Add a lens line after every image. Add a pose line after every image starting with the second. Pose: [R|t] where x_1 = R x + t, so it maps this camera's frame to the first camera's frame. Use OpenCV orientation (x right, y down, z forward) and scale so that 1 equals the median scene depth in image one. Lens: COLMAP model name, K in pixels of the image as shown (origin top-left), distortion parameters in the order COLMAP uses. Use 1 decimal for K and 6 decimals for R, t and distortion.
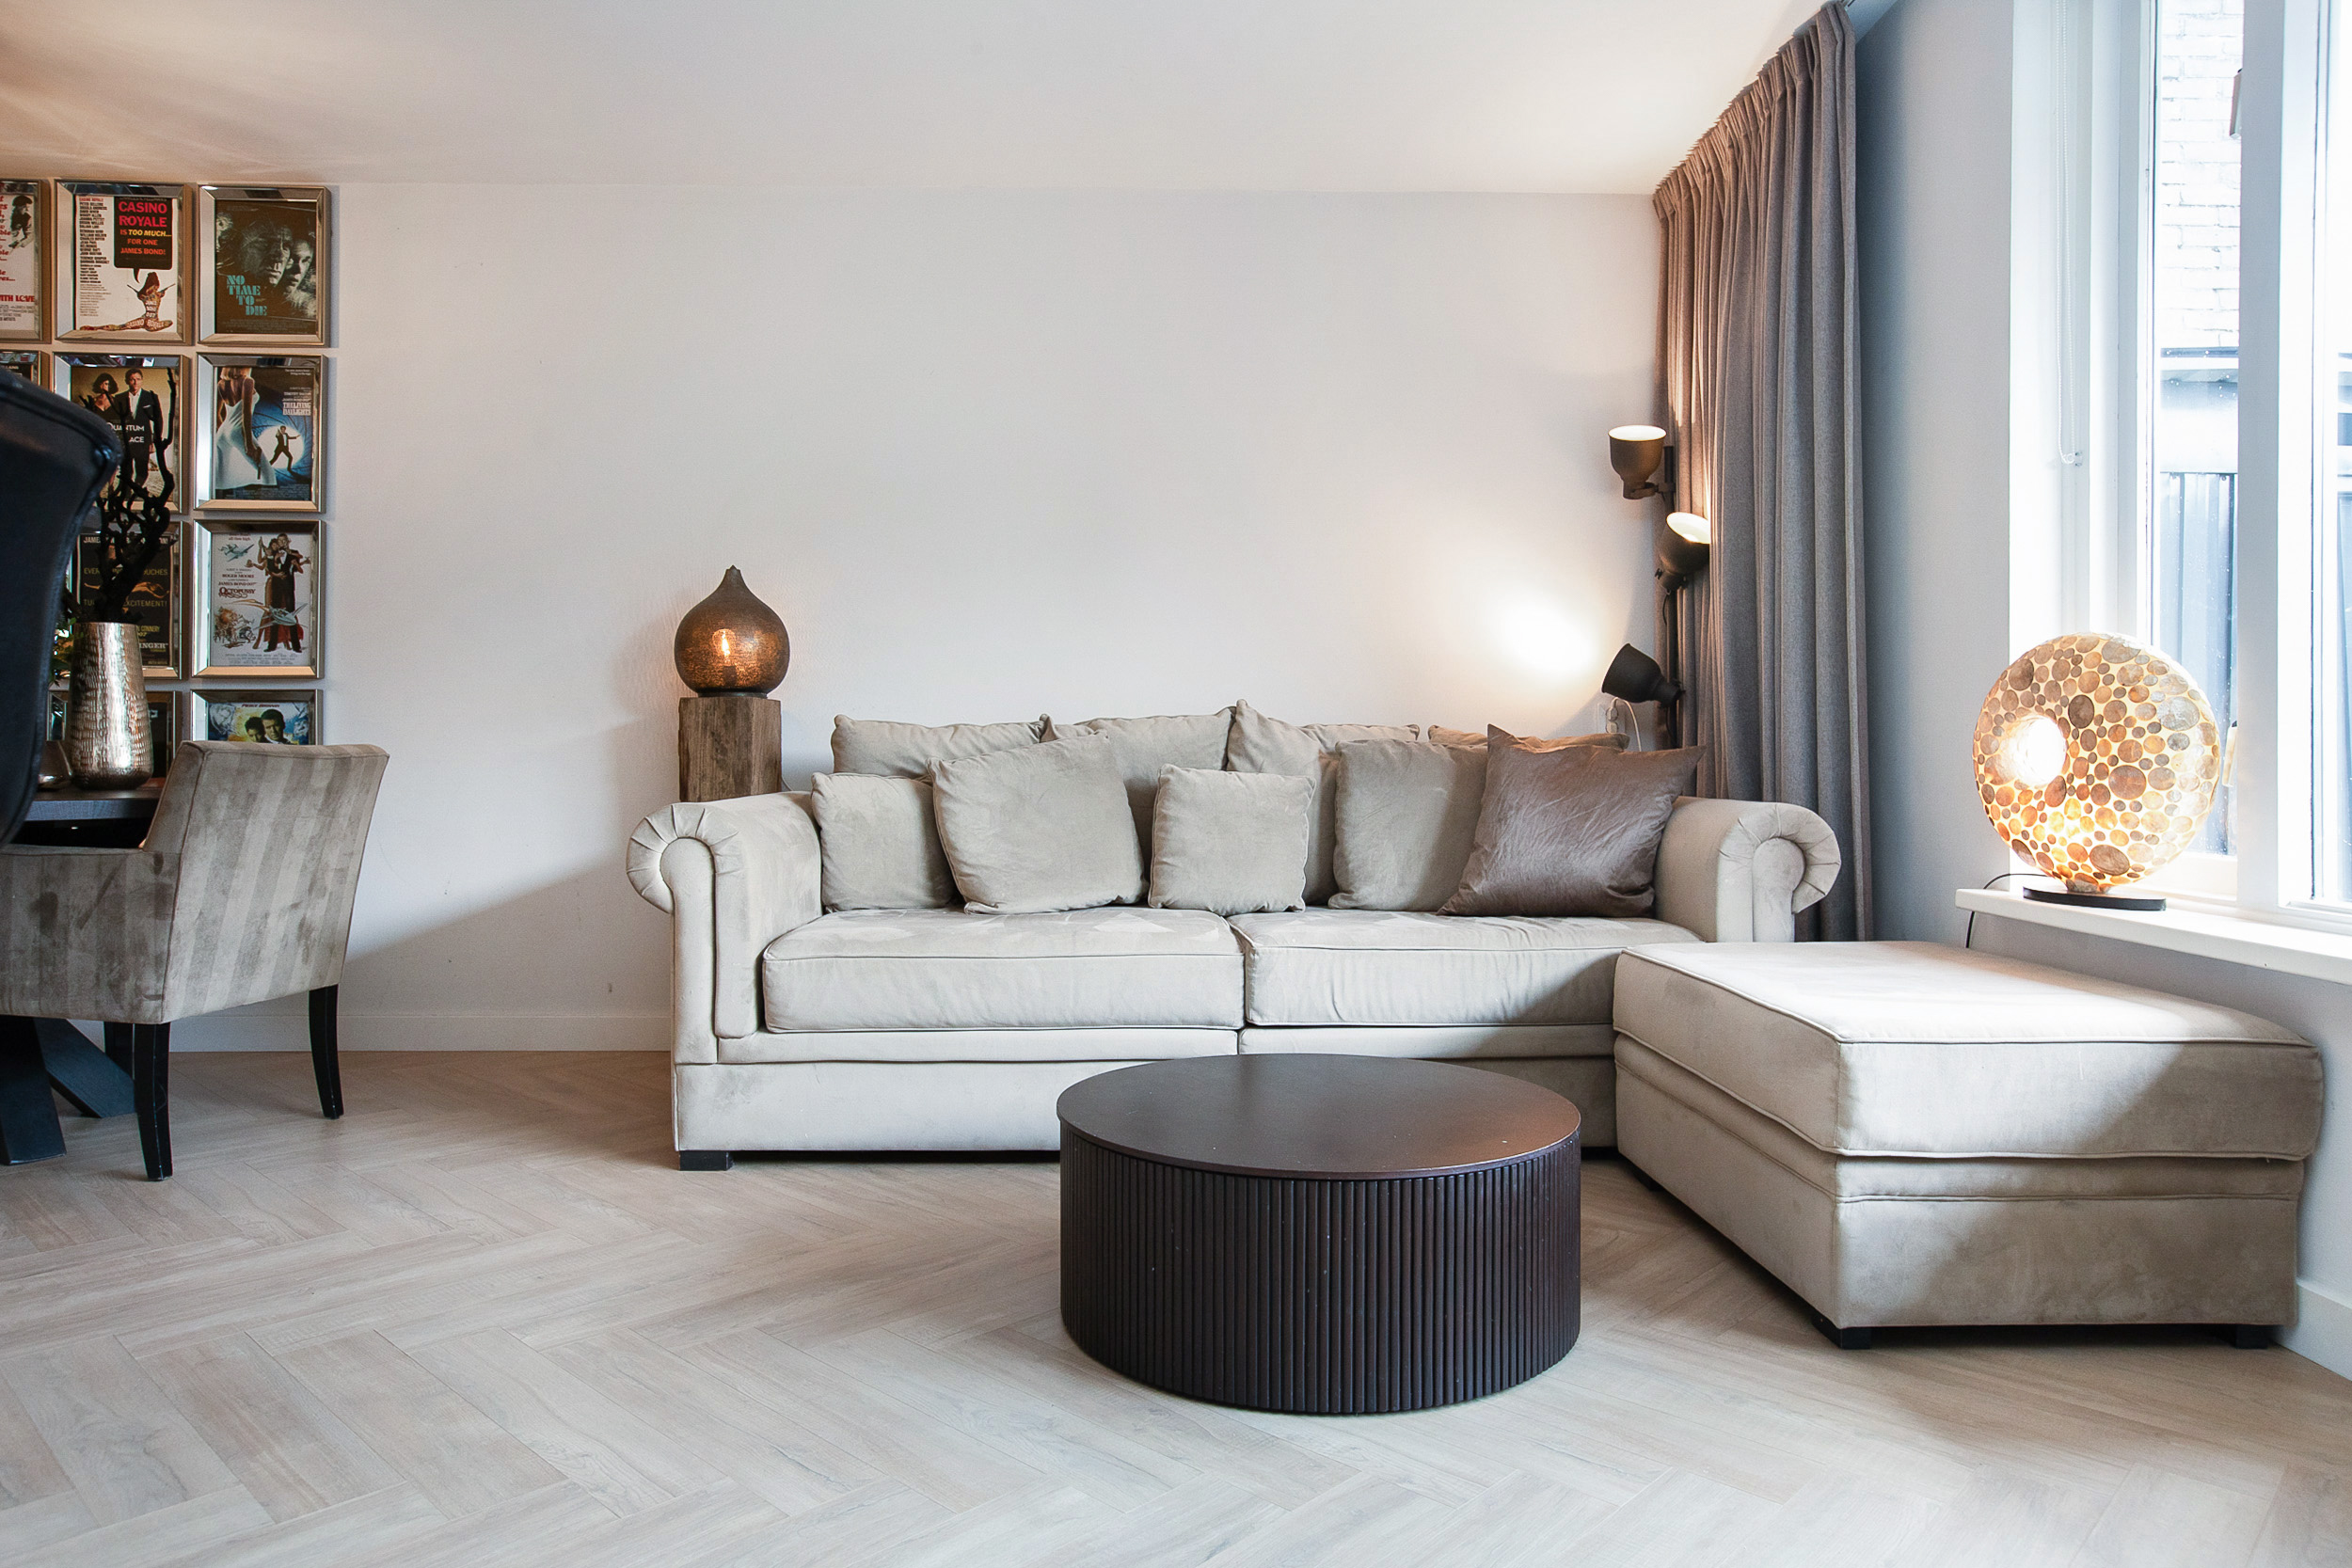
lens RADIAL K [[1483.3, 0, 1171.9], [0, 1483.3, 735.0], [0, 0, 1]] dist [-0.002044, 0.017220]
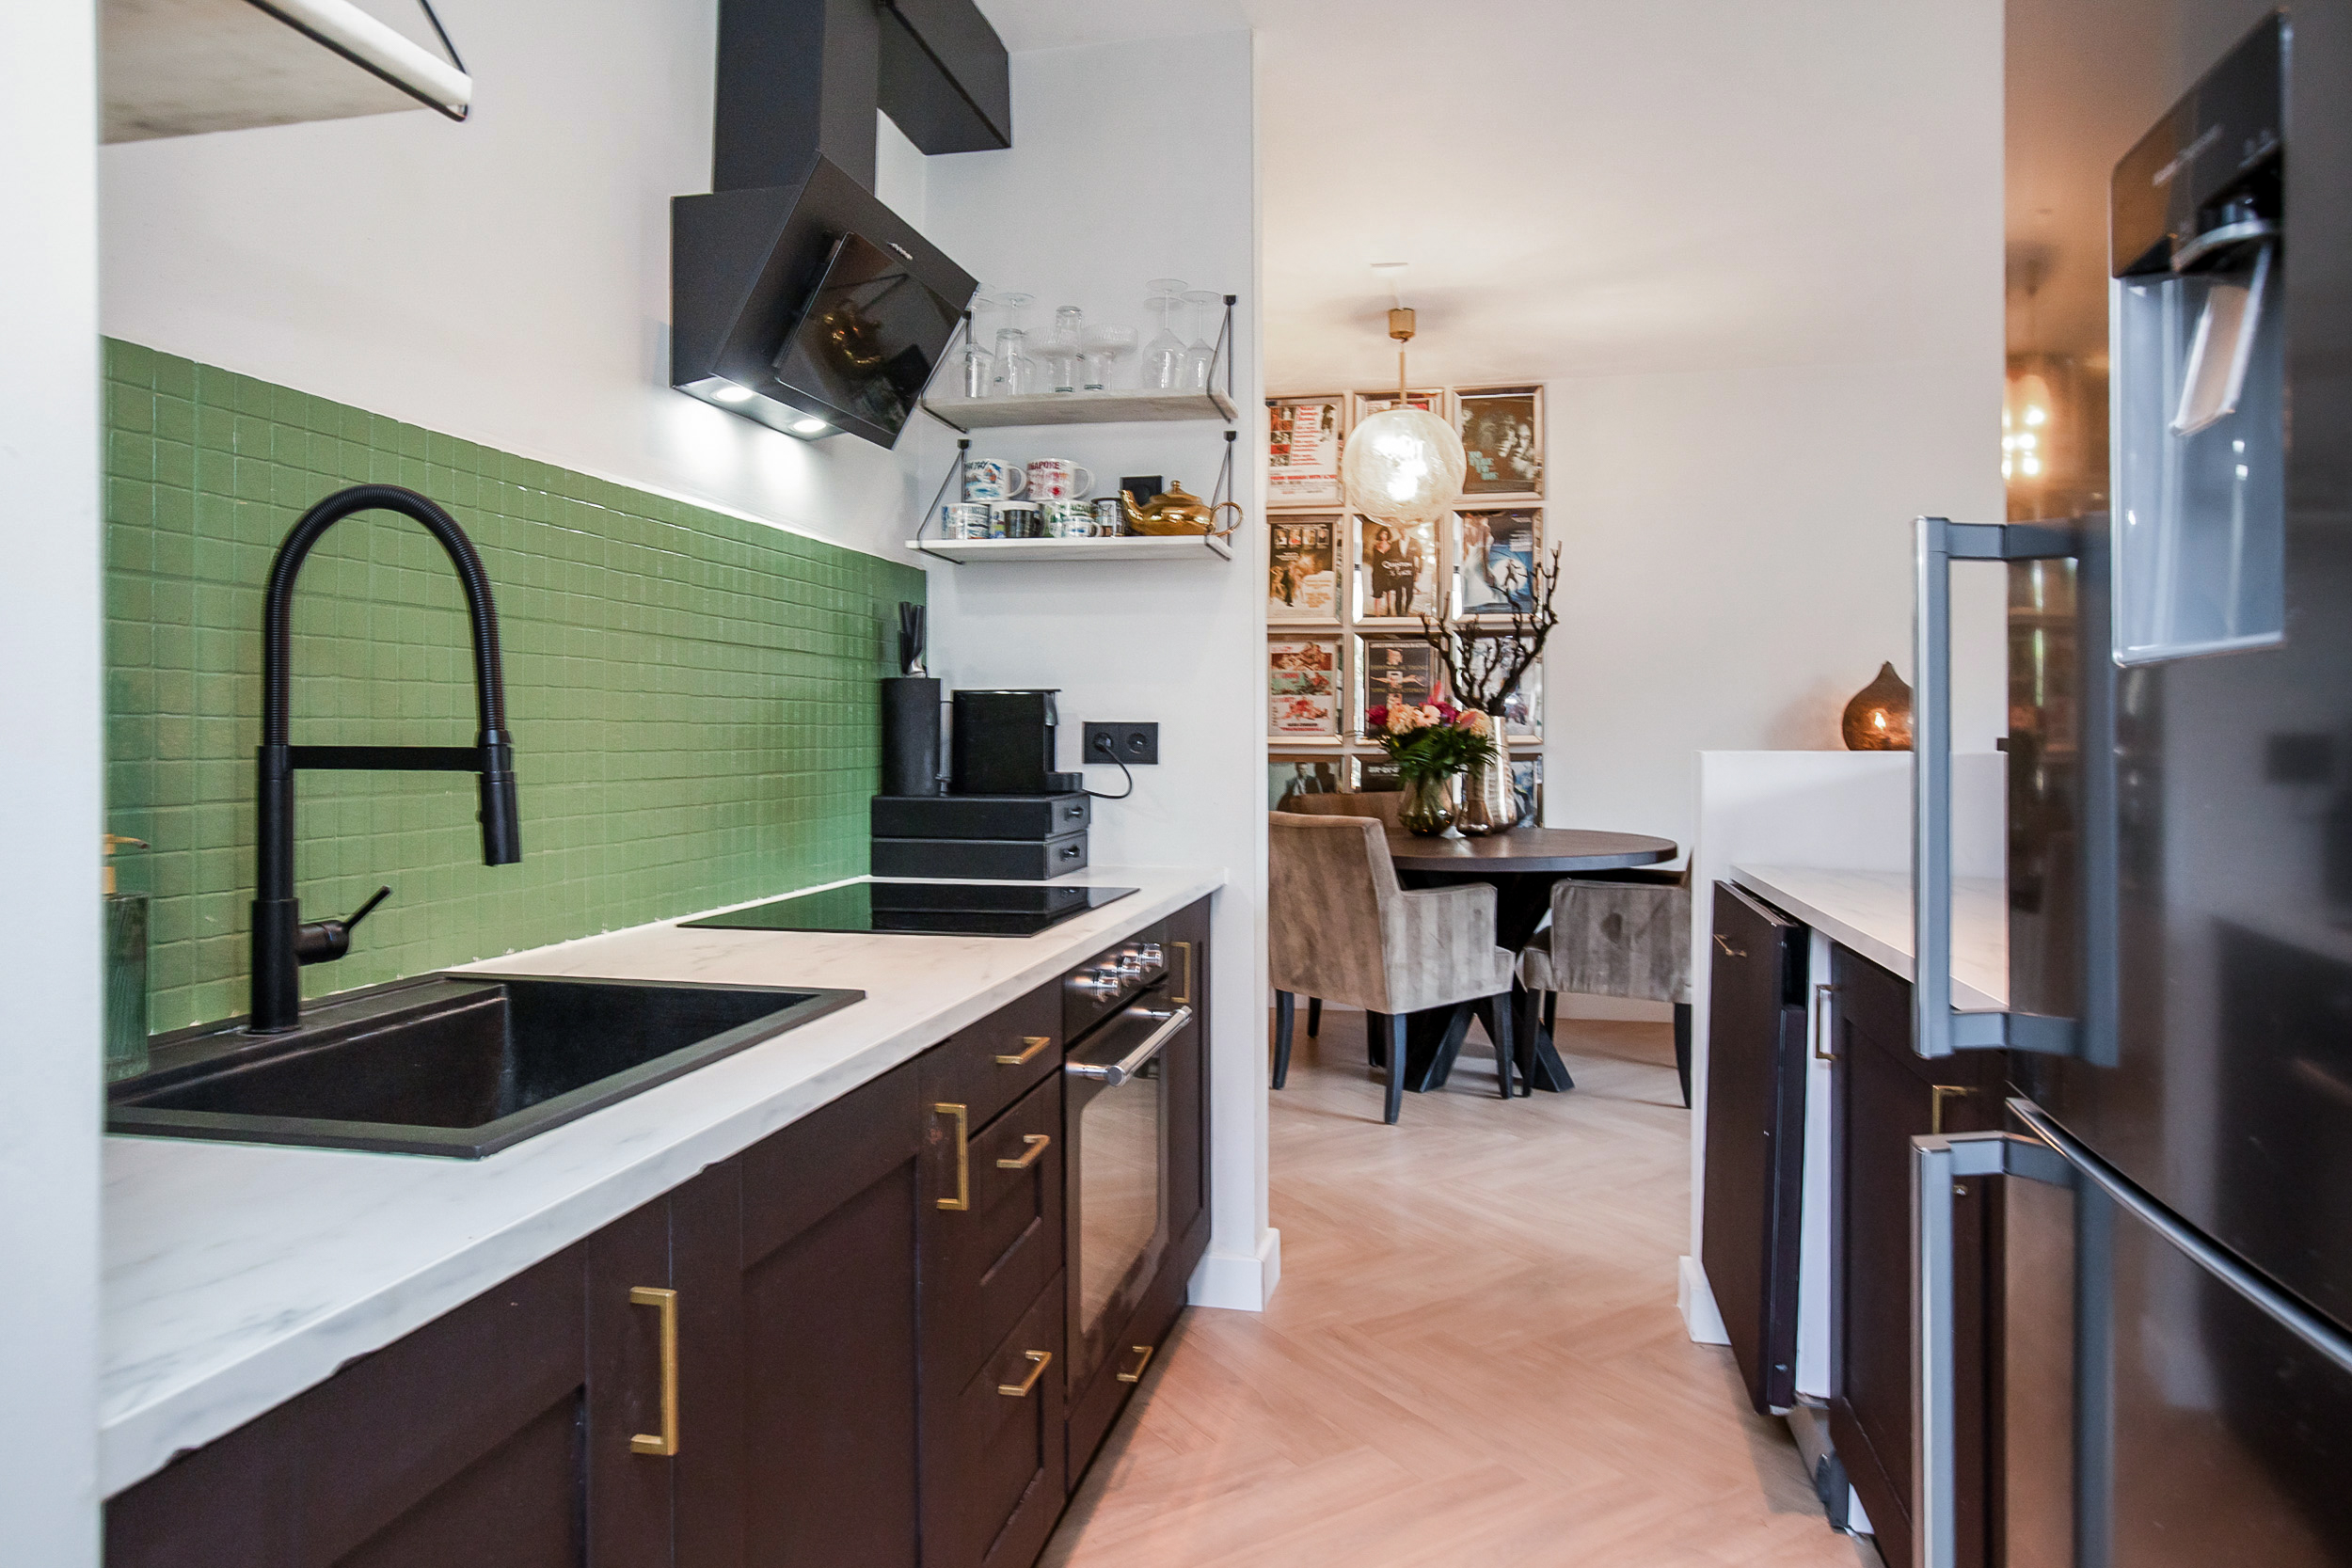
lens RADIAL K [[1369.1, 0, 1228.9], [0, 1369.1, 722.9], [0, 0, 1]] dist [-0.023694, 0.021718]
pose [[0.973435, -0.004328, -0.228924, -0.748240], [0.005610, 0.999972, 0.004948, -0.086188], [0.228896, -0.006100, 0.973432, -0.384419]]
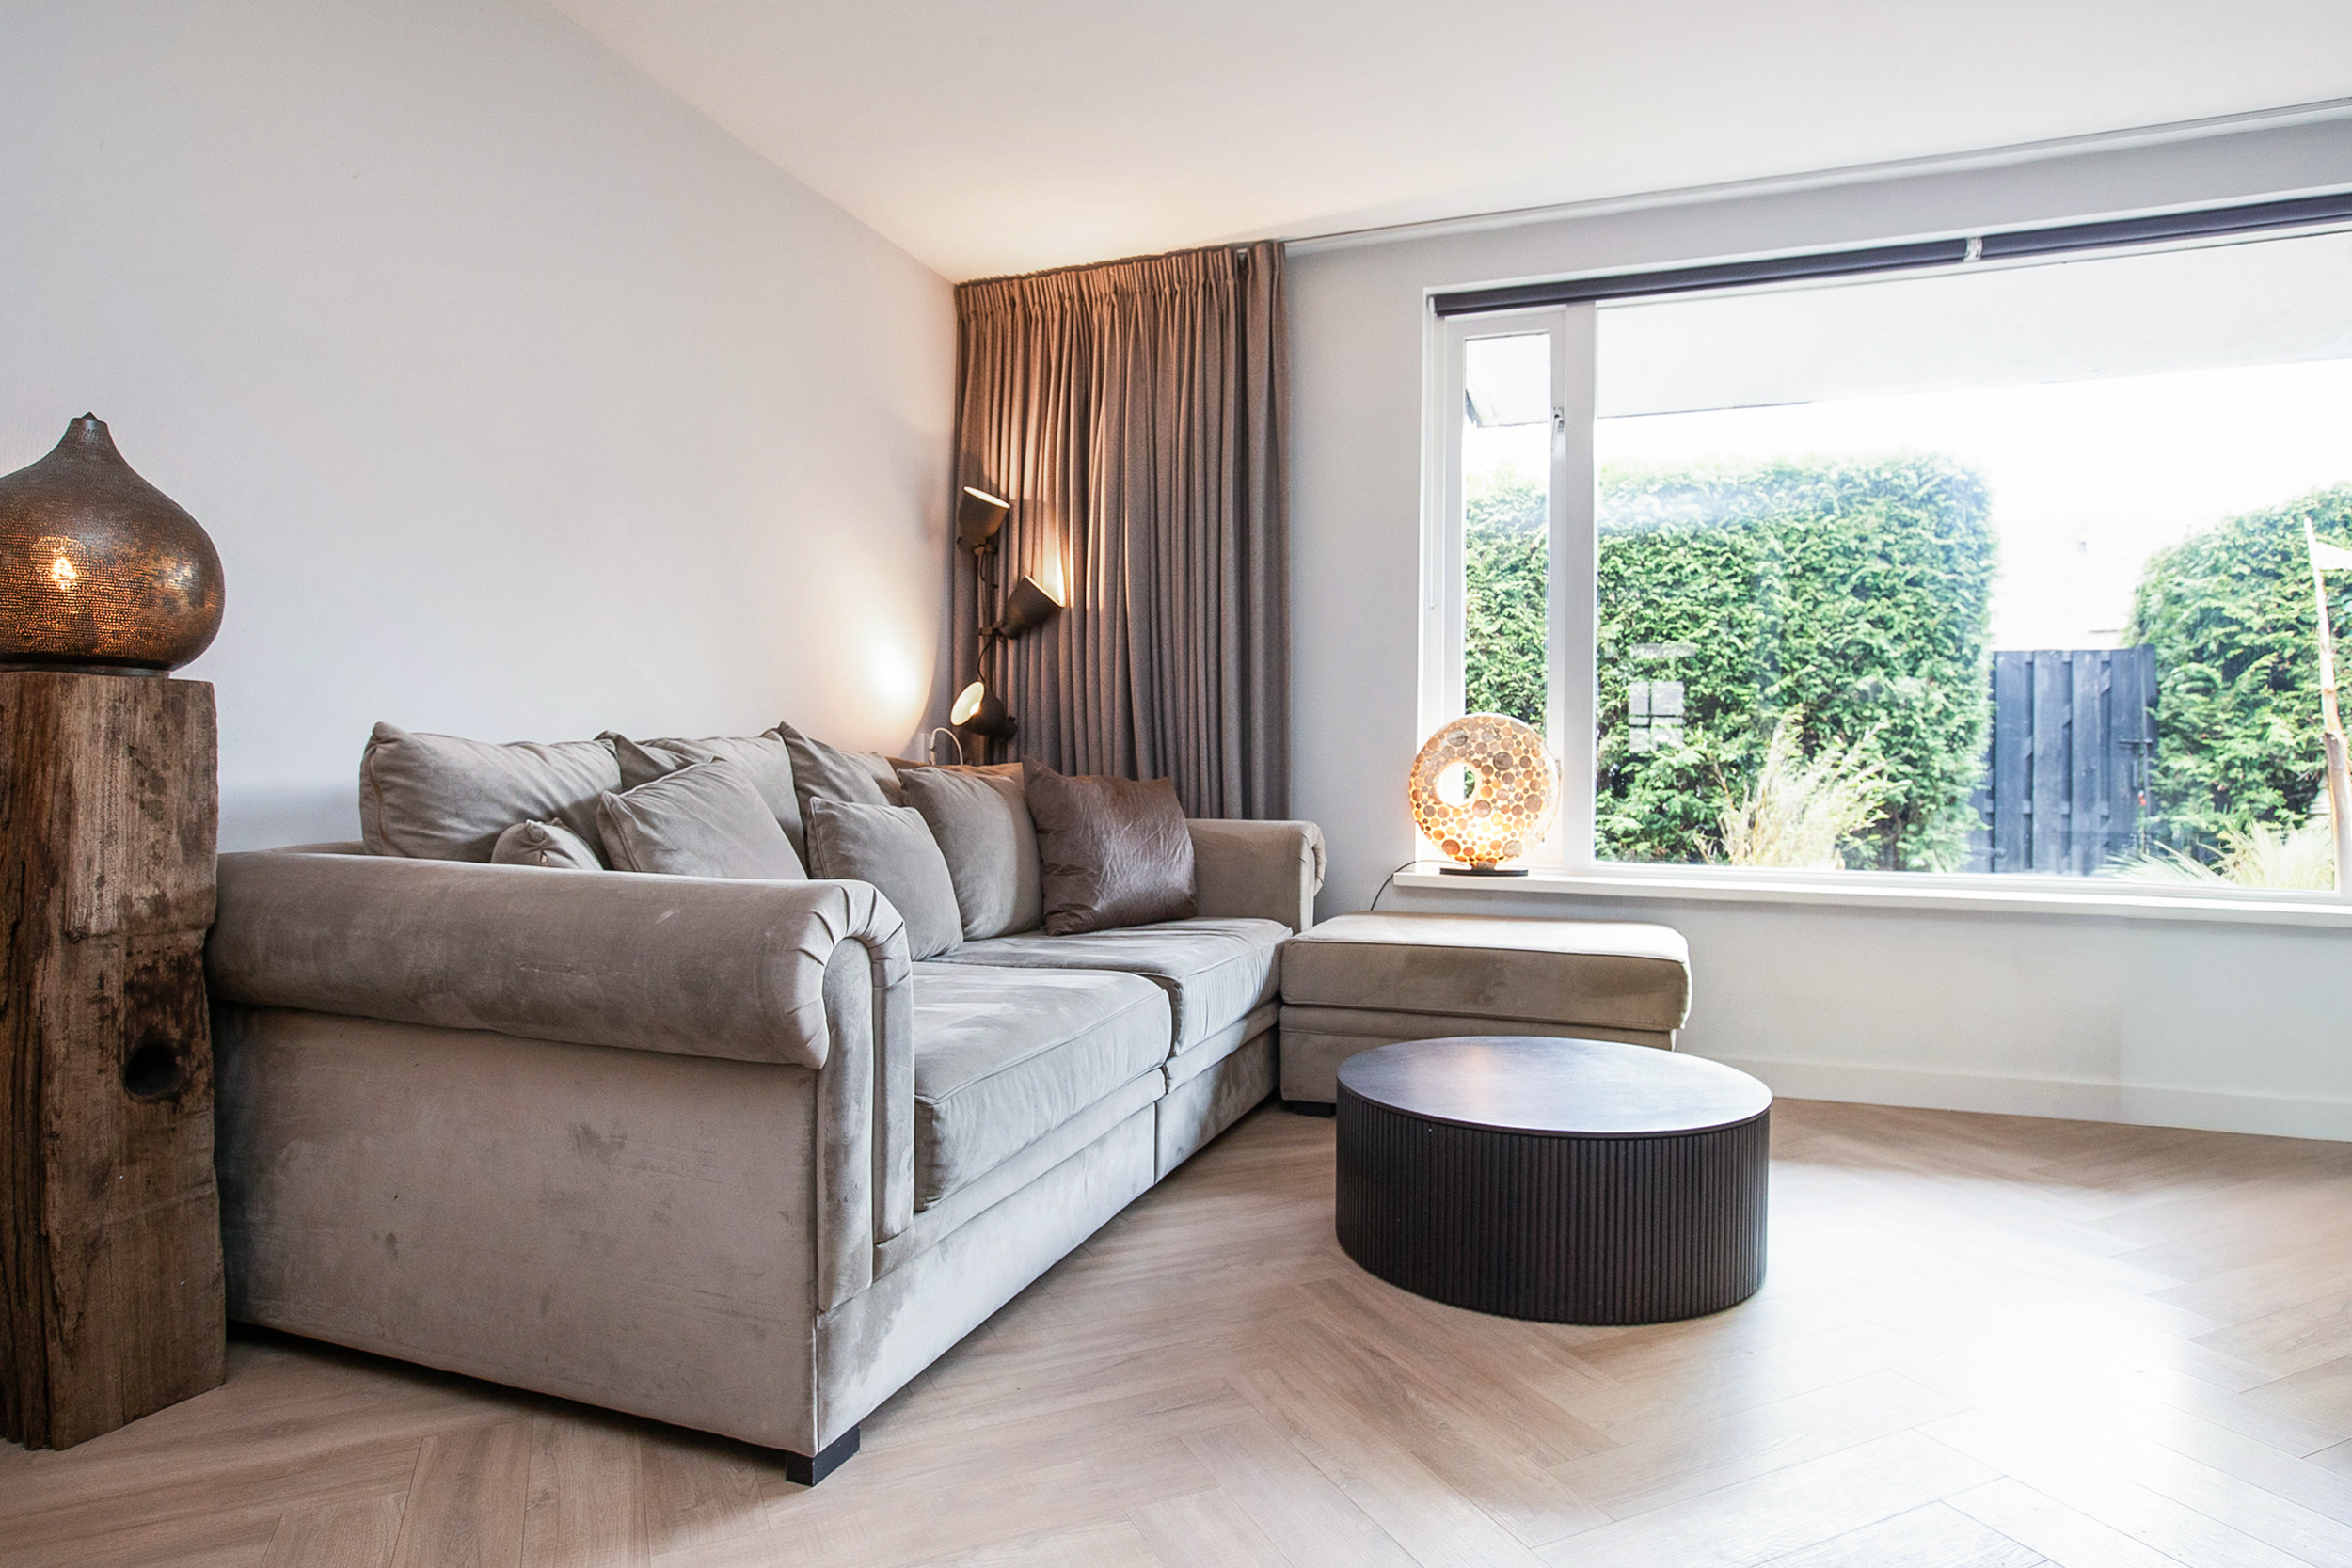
lens RADIAL K [[1303.1, 0, 1180.1], [0, 1303.1, 775.2], [0, 0, 1]] dist [-0.032338, 0.019525]
pose [[0.368548, 0.000855, 0.929608, -0.729598], [-0.019571, 0.999785, 0.006839, -0.002562], [-0.929403, -0.020714, 0.368486, 0.640852]]
